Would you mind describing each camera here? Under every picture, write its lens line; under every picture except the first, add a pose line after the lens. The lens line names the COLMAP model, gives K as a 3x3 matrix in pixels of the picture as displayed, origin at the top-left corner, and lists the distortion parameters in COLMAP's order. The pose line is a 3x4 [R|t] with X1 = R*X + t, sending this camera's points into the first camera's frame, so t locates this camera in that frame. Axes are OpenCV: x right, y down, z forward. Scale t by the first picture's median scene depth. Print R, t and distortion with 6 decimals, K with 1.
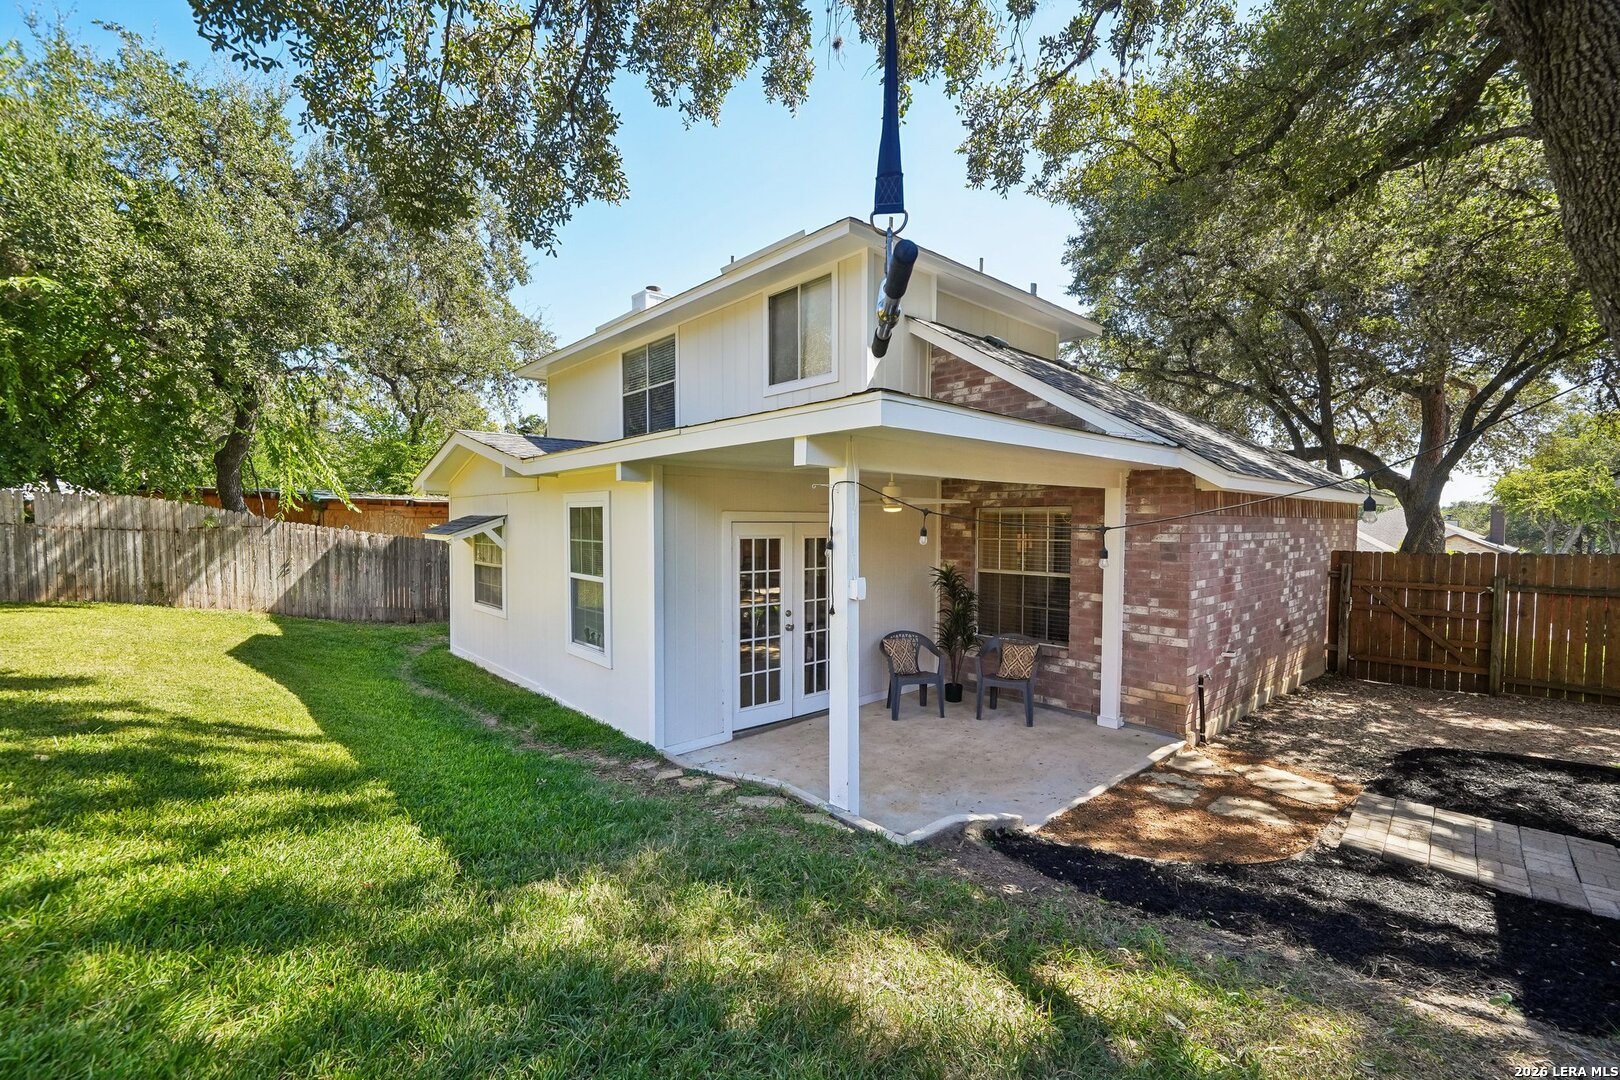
lens RADIAL K [[696.7, 0, 814.9], [0, 696.7, 537.6], [0, 0, 1]] dist [-0.000090, 0.000782]
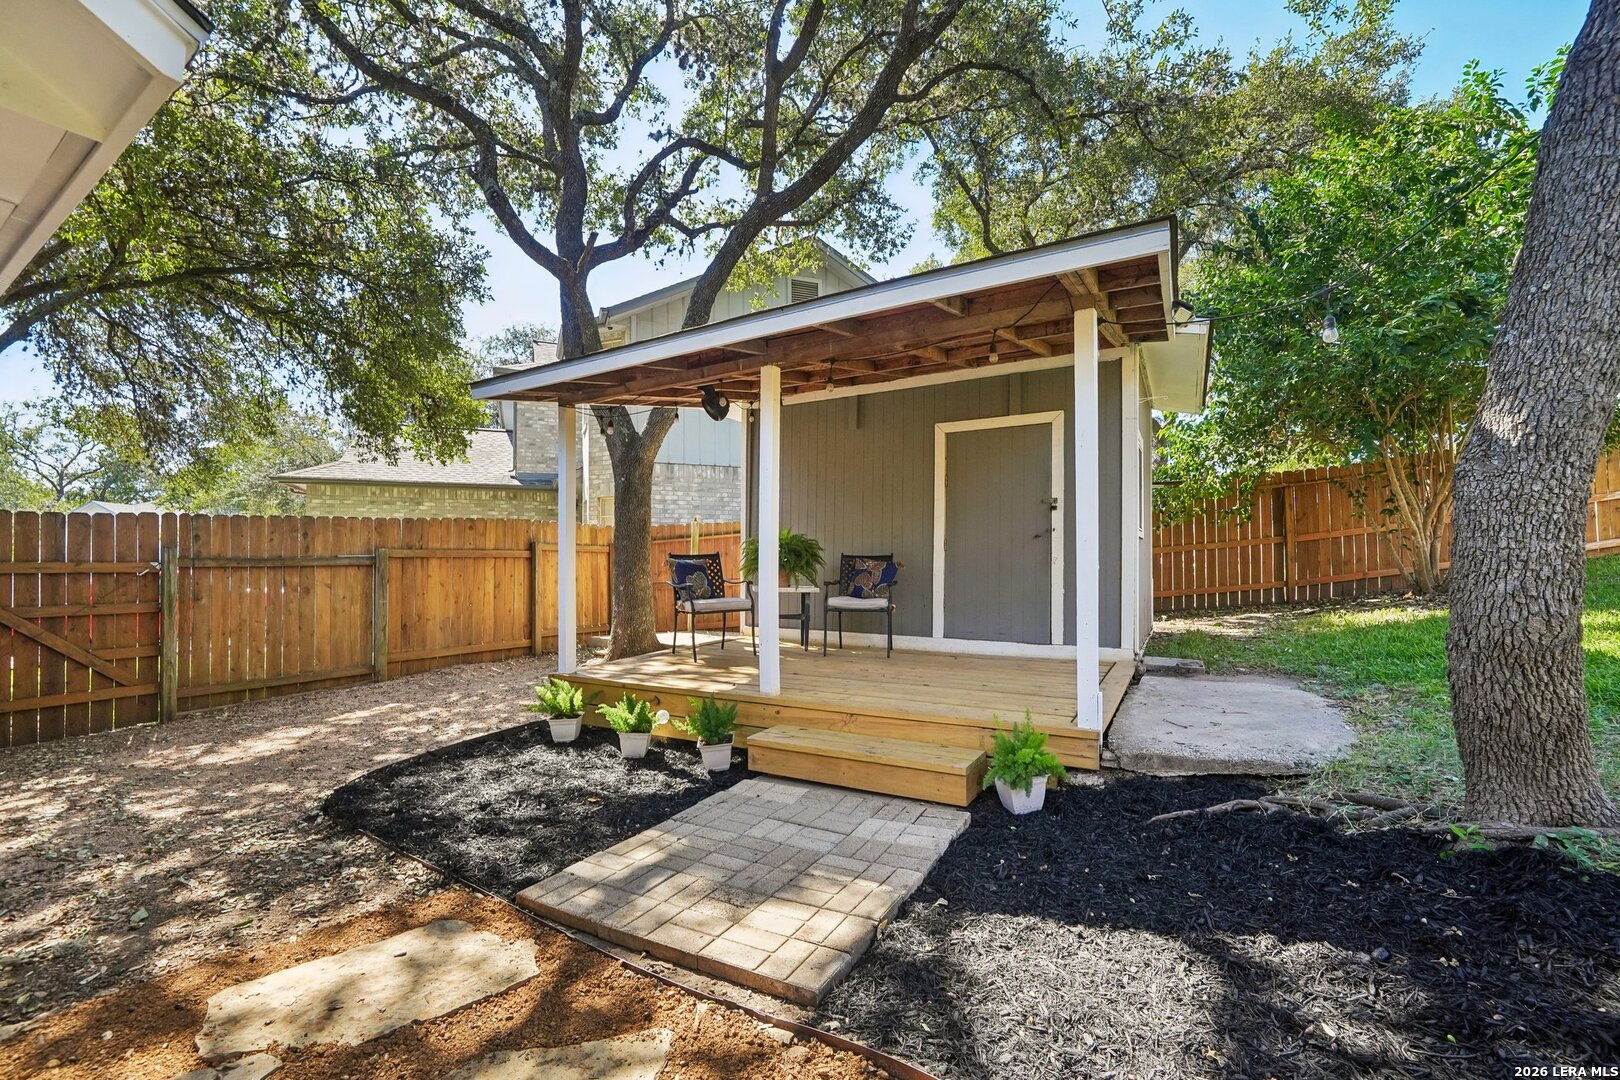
lens RADIAL K [[696.7, 0, 808.3], [0, 696.7, 542.6], [0, 0, 1]] dist [-0.000090, 0.000782]
pose [[-0.217252, 0.024739, 0.975802, 0.278072], [0.035014, 0.999233, -0.017537, 0.139029], [-0.975487, 0.030357, -0.217952, 0.855213]]
